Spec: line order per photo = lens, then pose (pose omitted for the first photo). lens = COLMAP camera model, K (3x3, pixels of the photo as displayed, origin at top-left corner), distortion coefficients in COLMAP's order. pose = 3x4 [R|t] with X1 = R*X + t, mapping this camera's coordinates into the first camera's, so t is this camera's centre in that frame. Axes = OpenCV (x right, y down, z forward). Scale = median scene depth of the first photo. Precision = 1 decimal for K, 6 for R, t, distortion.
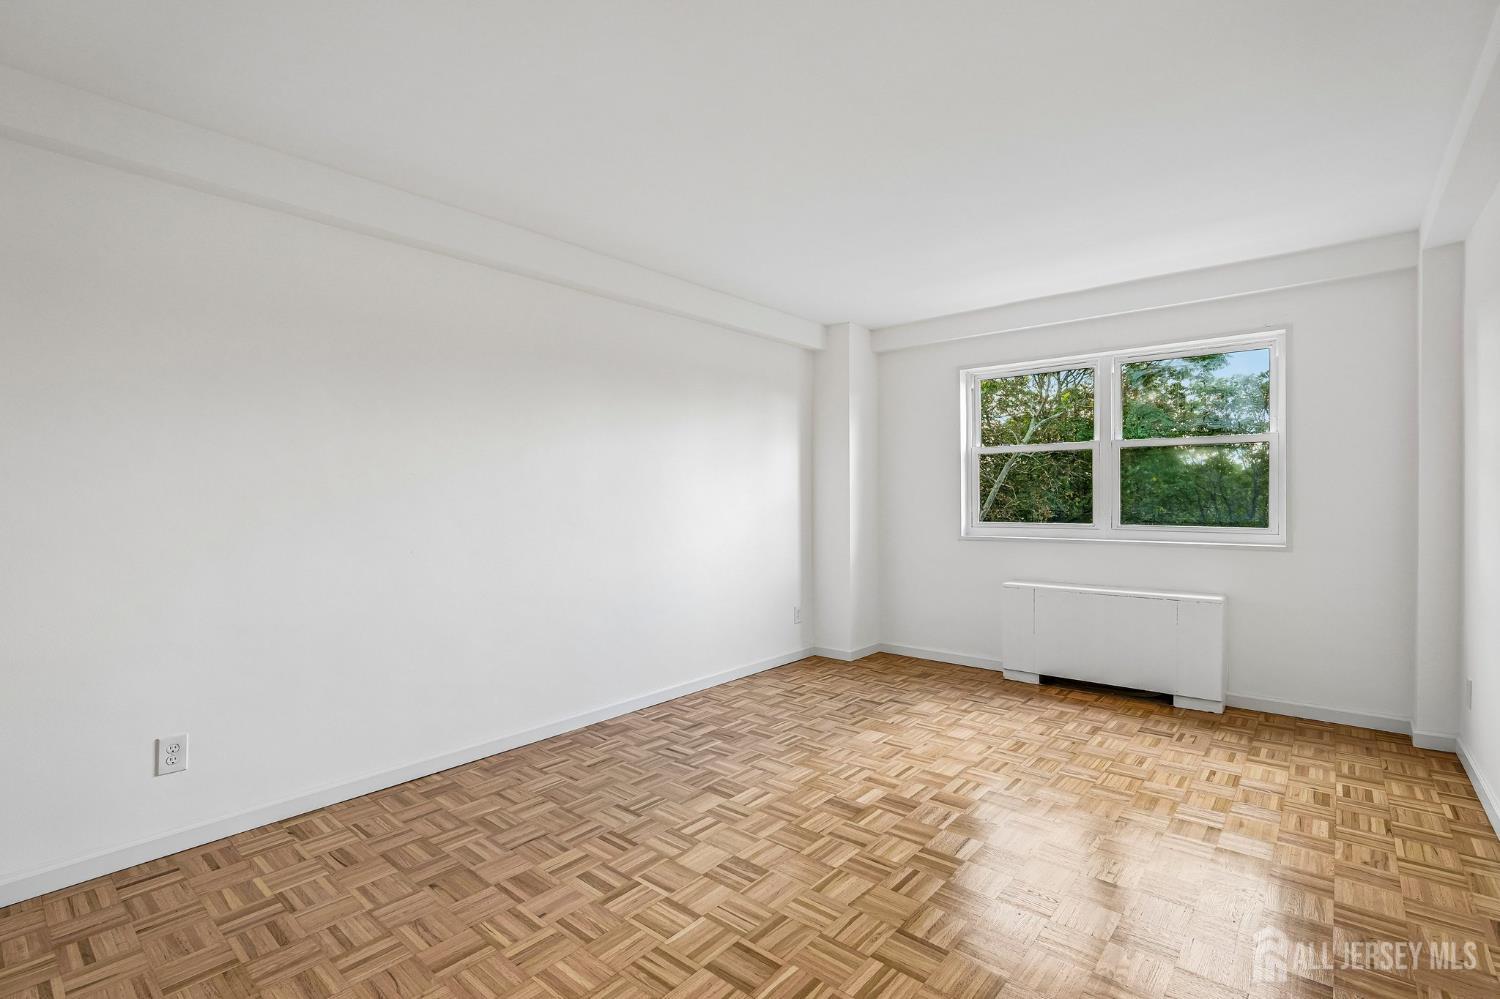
lens RADIAL K [[671.5, 0, 732.5], [0, 671.5, 503.2], [0, 0, 1]] dist [-0.015976, 0.008248]
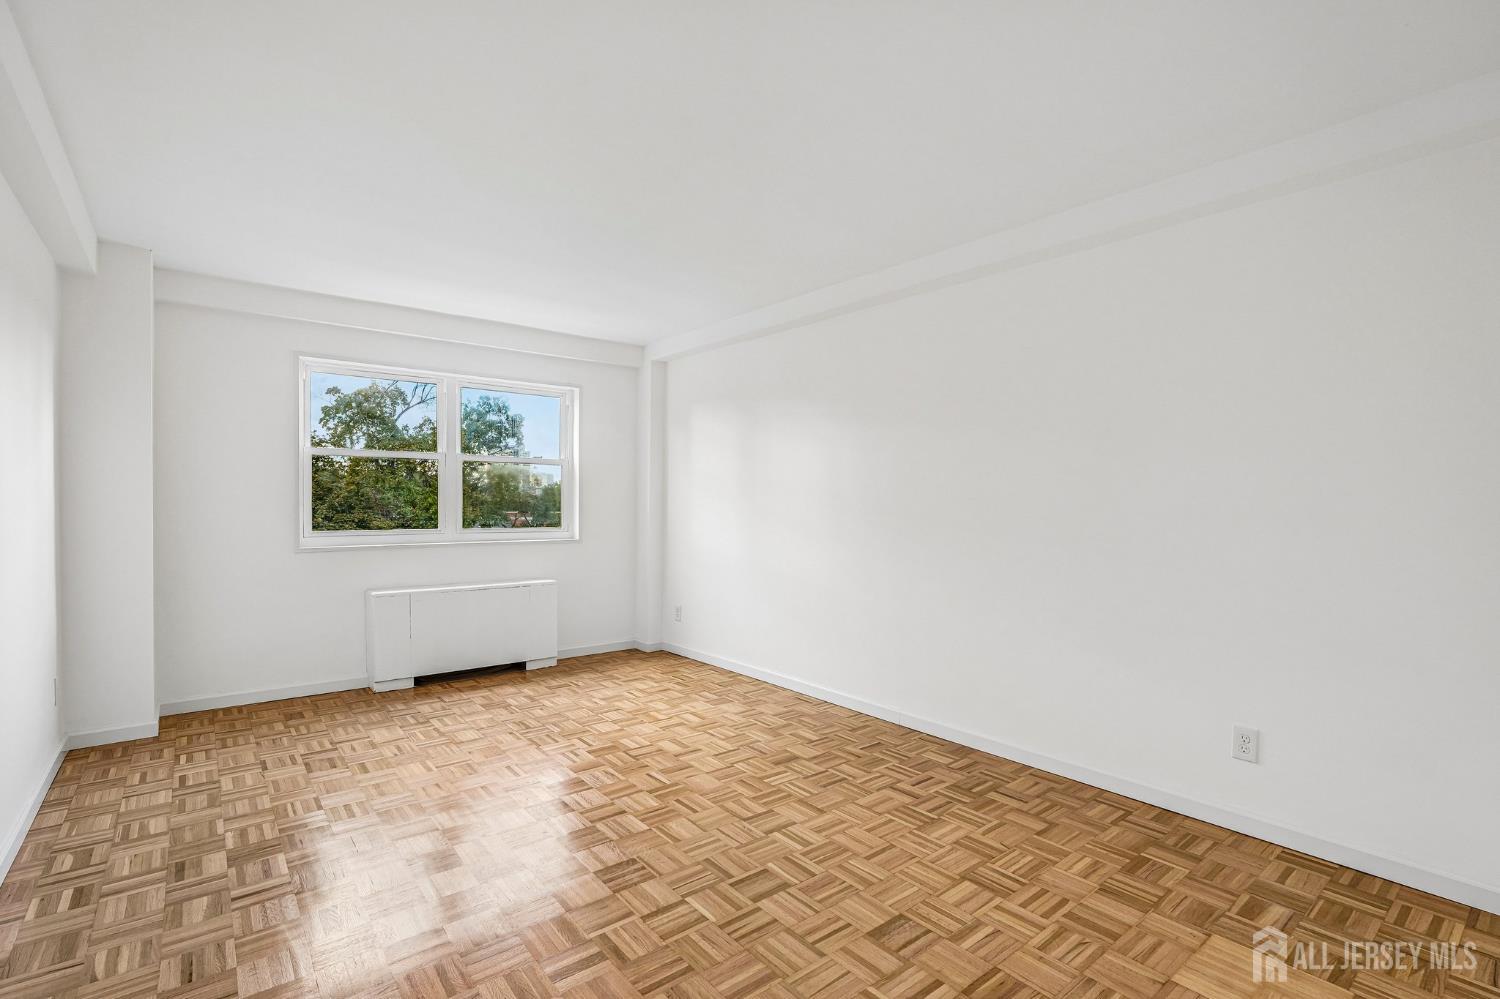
lens RADIAL K [[687.0, 0, 748.5], [0, 687.0, 507.1], [0, 0, 1]] dist [0.002186, 0.000771]
pose [[0.196396, 0.002676, 0.980521, -0.543894], [-0.000240, 0.999996, -0.002681, -0.001510], [-0.980525, 0.000291, 0.196396, 0.337894]]
